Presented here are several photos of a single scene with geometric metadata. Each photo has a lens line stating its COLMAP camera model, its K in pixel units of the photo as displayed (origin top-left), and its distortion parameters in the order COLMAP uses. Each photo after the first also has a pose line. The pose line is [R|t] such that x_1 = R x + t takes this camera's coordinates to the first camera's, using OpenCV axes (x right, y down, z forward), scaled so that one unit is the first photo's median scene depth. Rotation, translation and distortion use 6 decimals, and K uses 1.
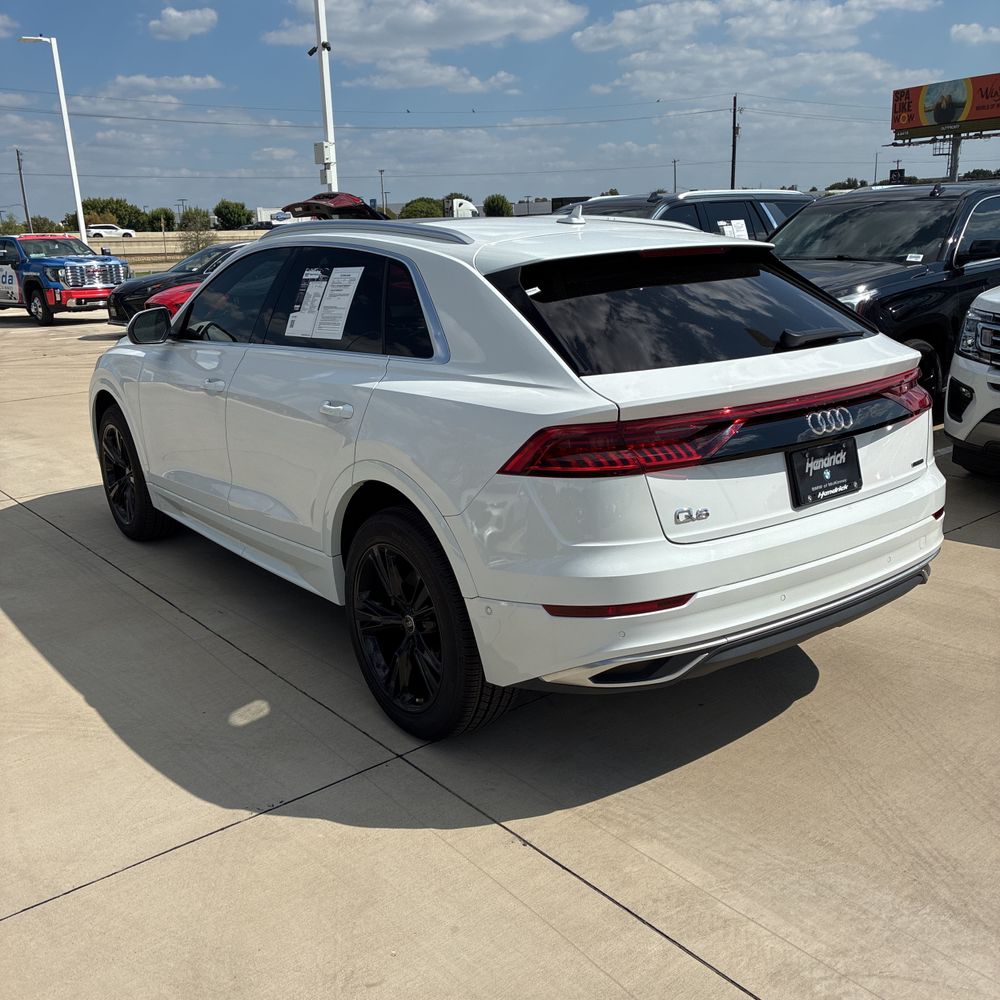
lens RADIAL K [[1027.8, 0, 510.9], [0, 1027.8, 507.8], [0, 0, 1]] dist [0.026672, -0.013129]
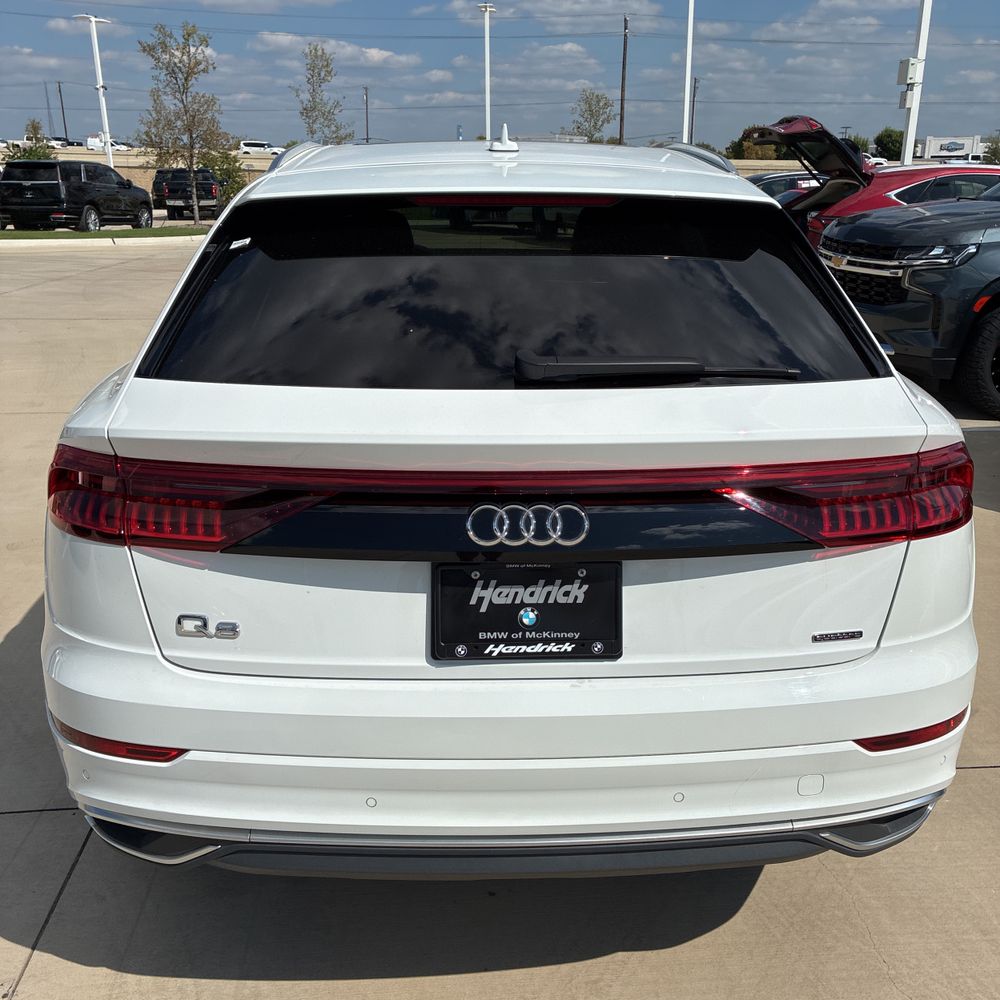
lens RADIAL K [[1027.8, 0, 510.9], [0, 1027.8, 507.8], [0, 0, 1]] dist [0.026672, -0.013129]
pose [[0.813026, 0.213960, -0.541489, 0.468448], [-0.180023, 0.976837, 0.115682, -0.121447], [0.553698, 0.003428, 0.832711, 0.424811]]
